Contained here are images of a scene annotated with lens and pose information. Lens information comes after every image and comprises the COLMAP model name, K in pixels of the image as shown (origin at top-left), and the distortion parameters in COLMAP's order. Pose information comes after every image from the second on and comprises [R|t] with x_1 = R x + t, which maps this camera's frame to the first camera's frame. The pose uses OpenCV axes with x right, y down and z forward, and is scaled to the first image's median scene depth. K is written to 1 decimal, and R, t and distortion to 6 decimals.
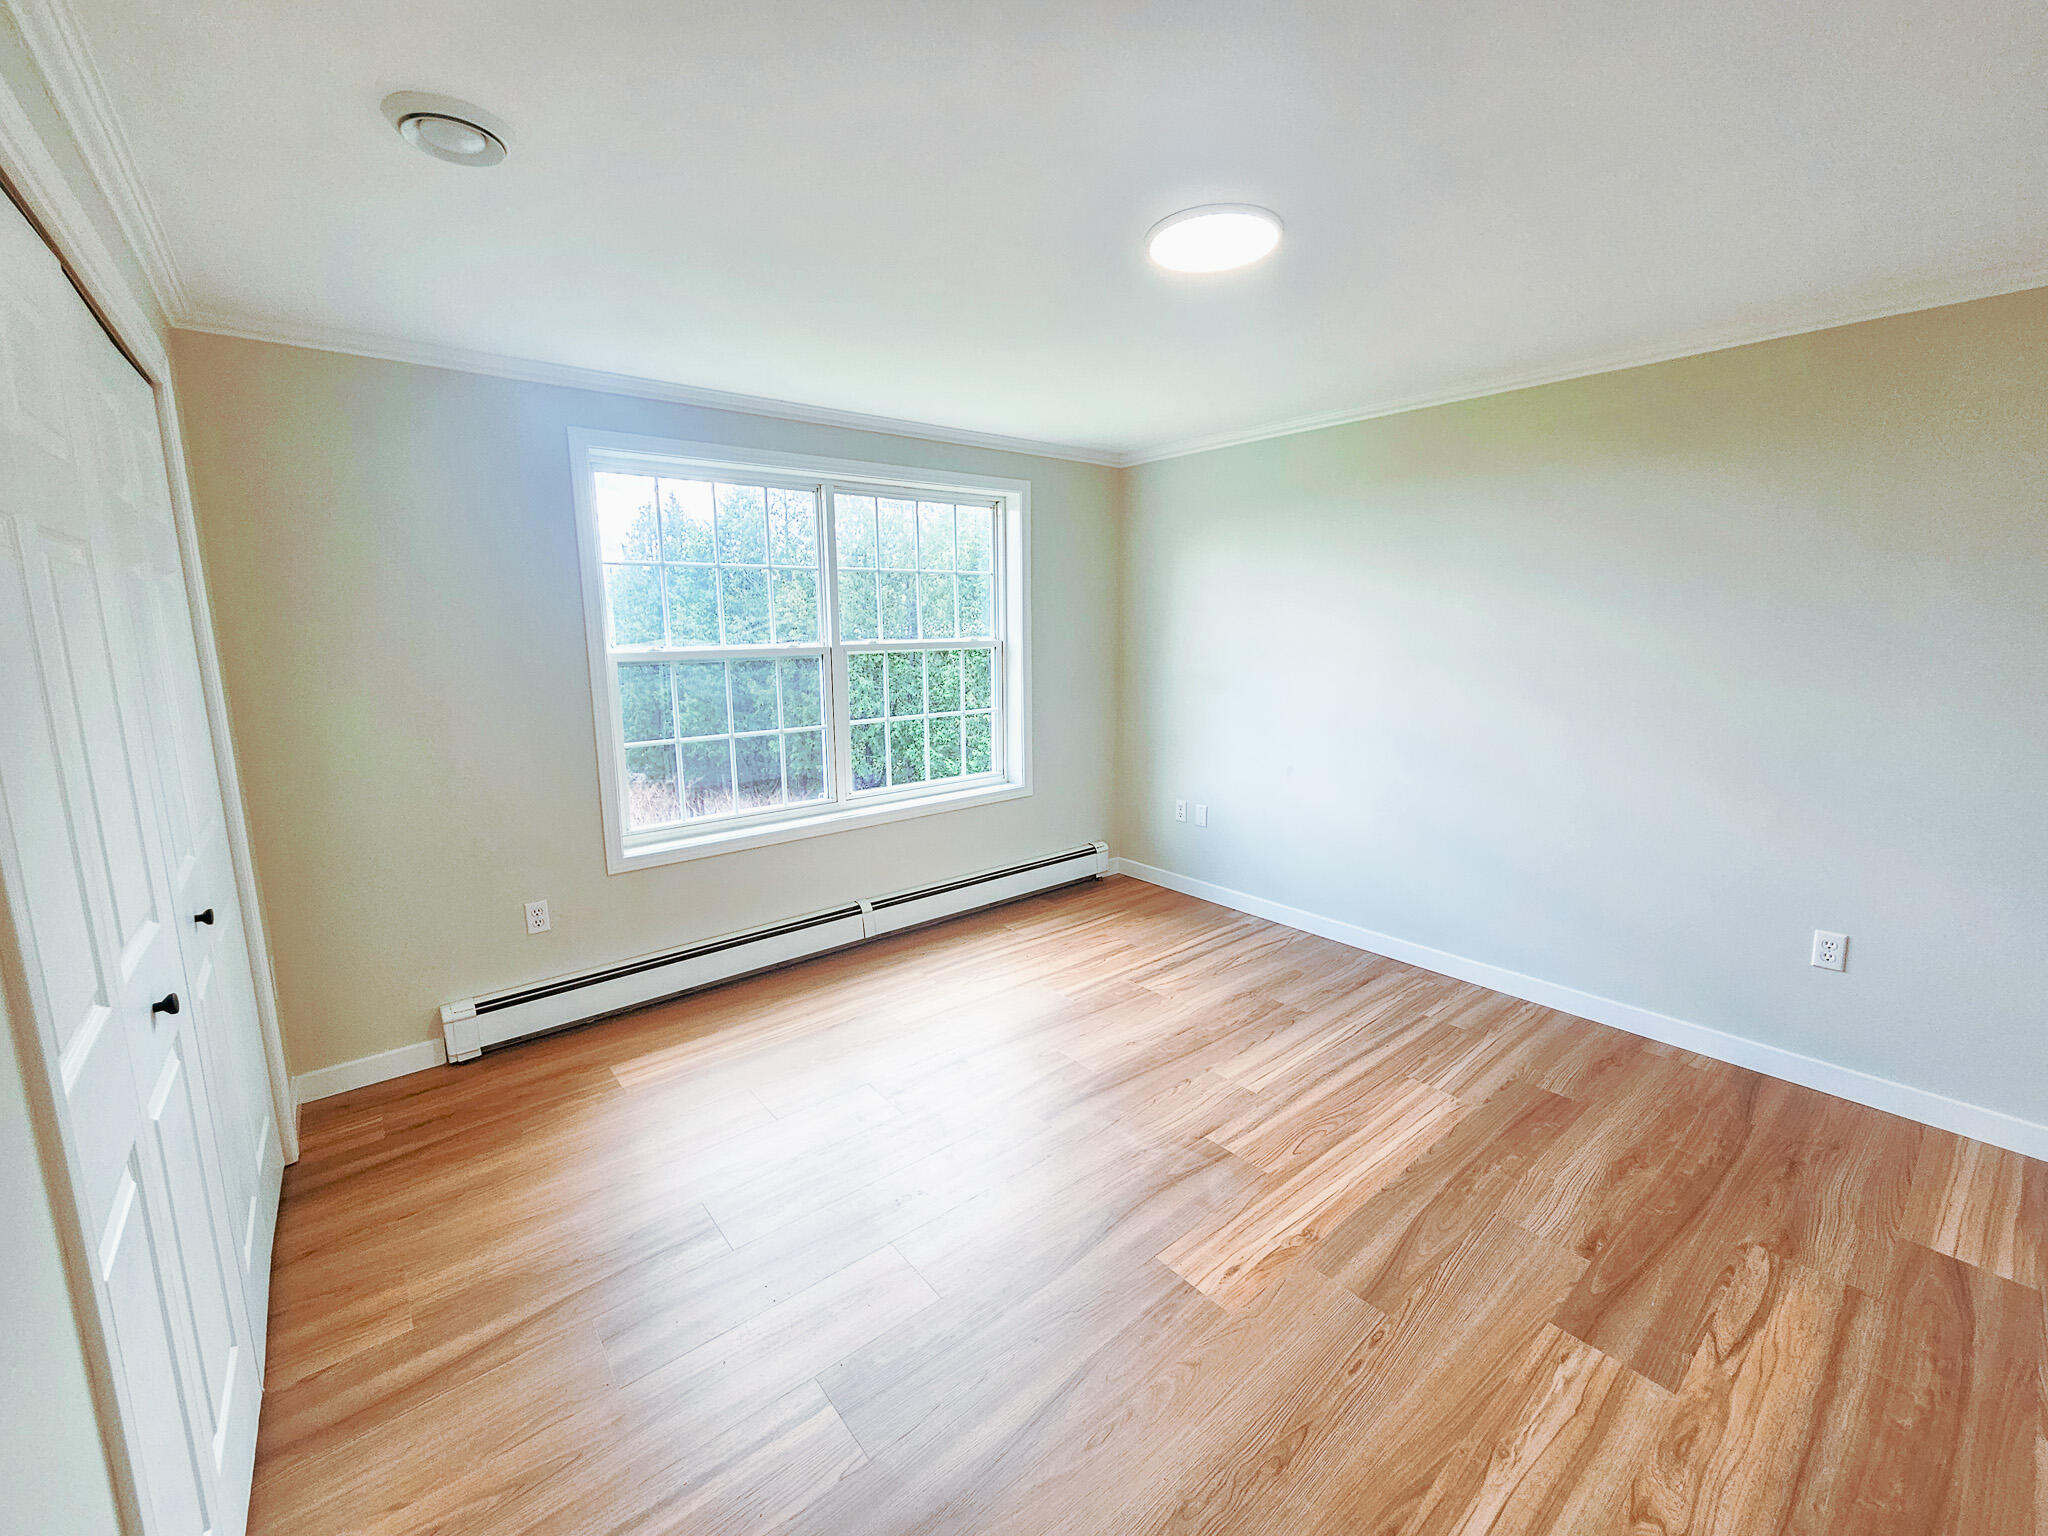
lens RADIAL K [[832.1, 0, 1028.7], [0, 832.1, 759.5], [0, 0, 1]] dist [-0.002010, 0.001164]
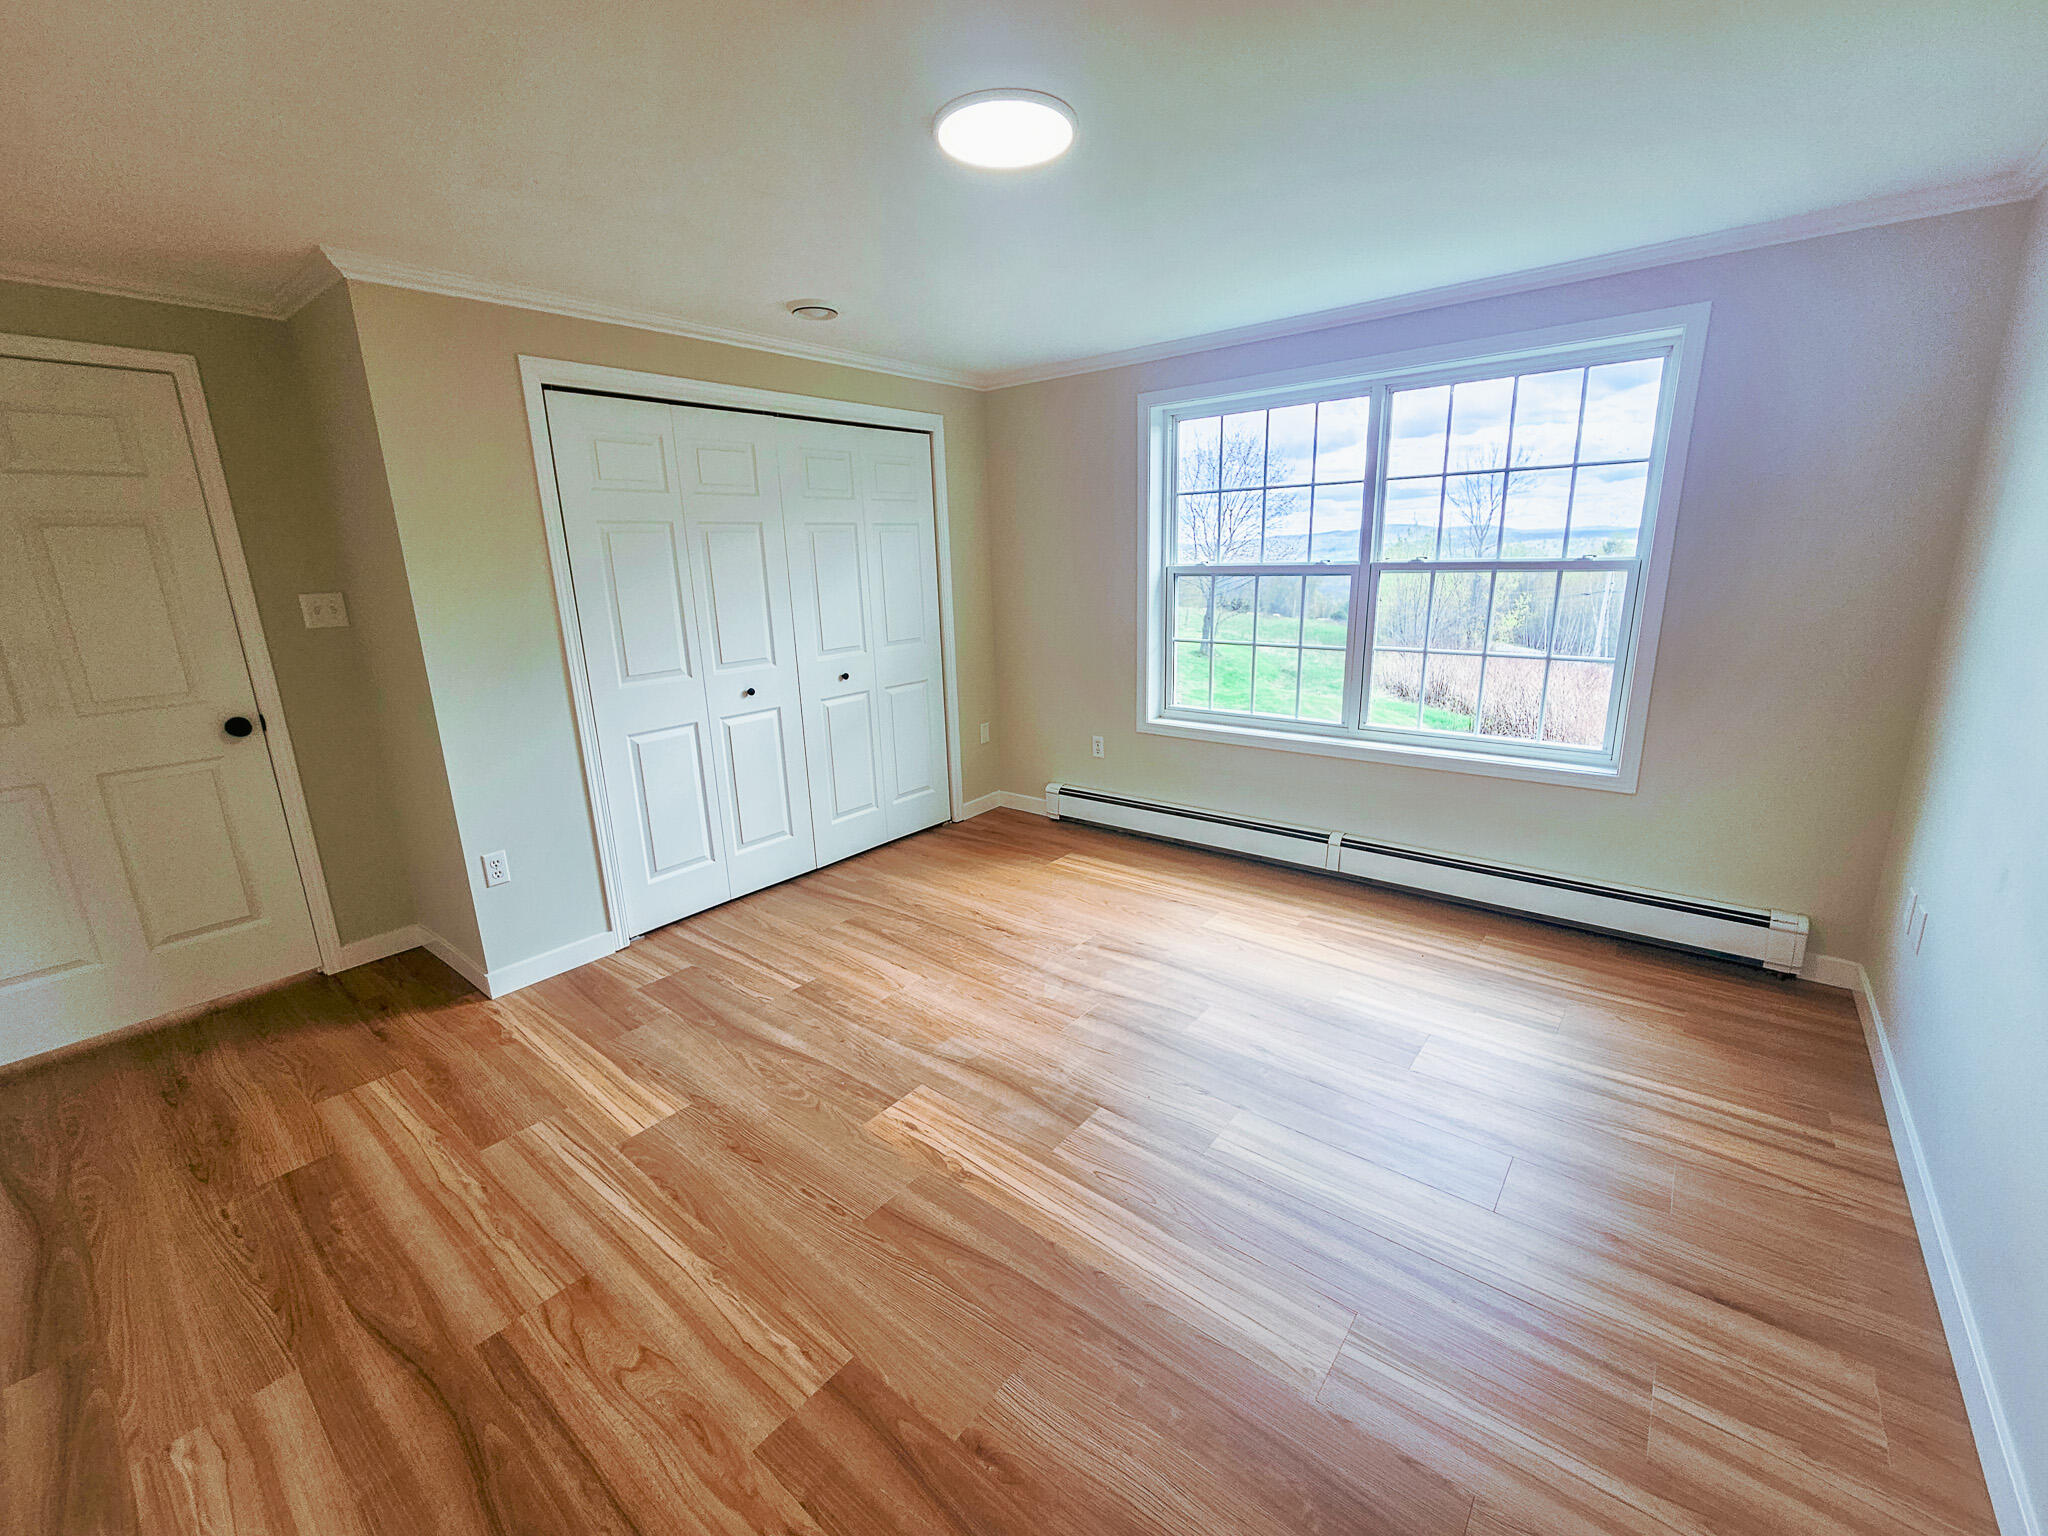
lens RADIAL K [[832.1, 0, 1028.7], [0, 832.1, 759.5], [0, 0, 1]] dist [-0.002010, 0.001164]
pose [[0.211618, 0.244035, -0.946396, 1.072686], [-0.138022, 0.966083, 0.218249, -0.127809], [0.967558, 0.084438, 0.238122, 0.725447]]
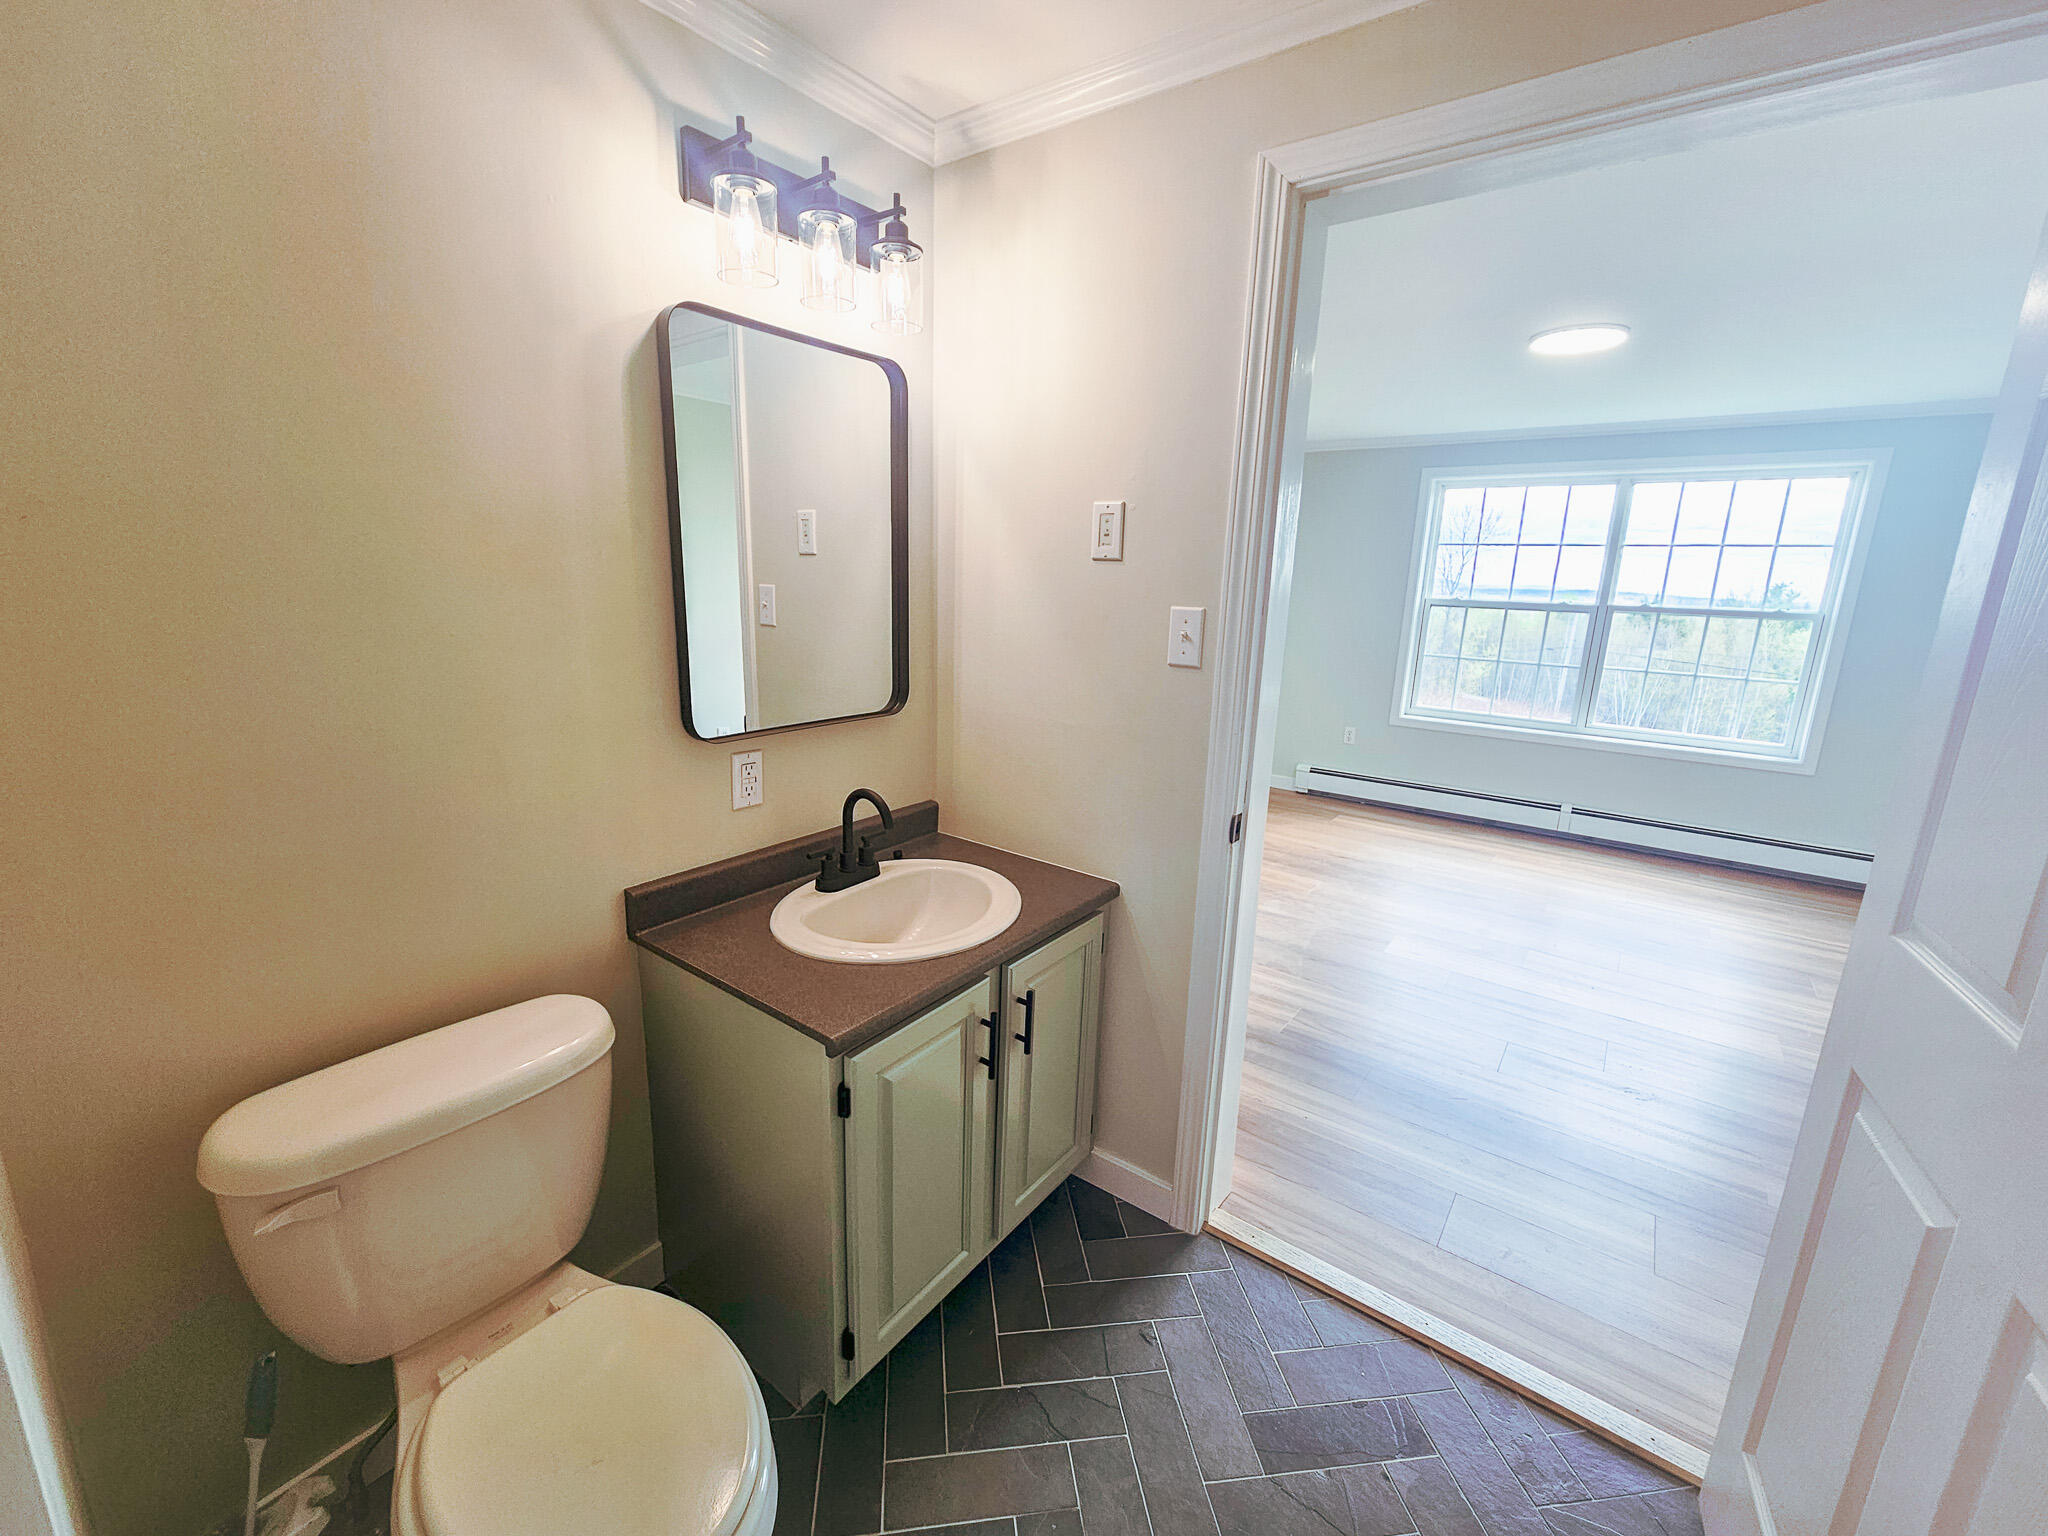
lens RADIAL K [[832.1, 0, 1028.7], [0, 832.1, 759.5], [0, 0, 1]] dist [-0.002010, 0.001164]
pose [[0.238482, 0.238997, -0.941279, 1.395154], [-0.191786, 0.961747, 0.195603, 0.019024], [0.952021, 0.133876, 0.275196, -0.282889]]
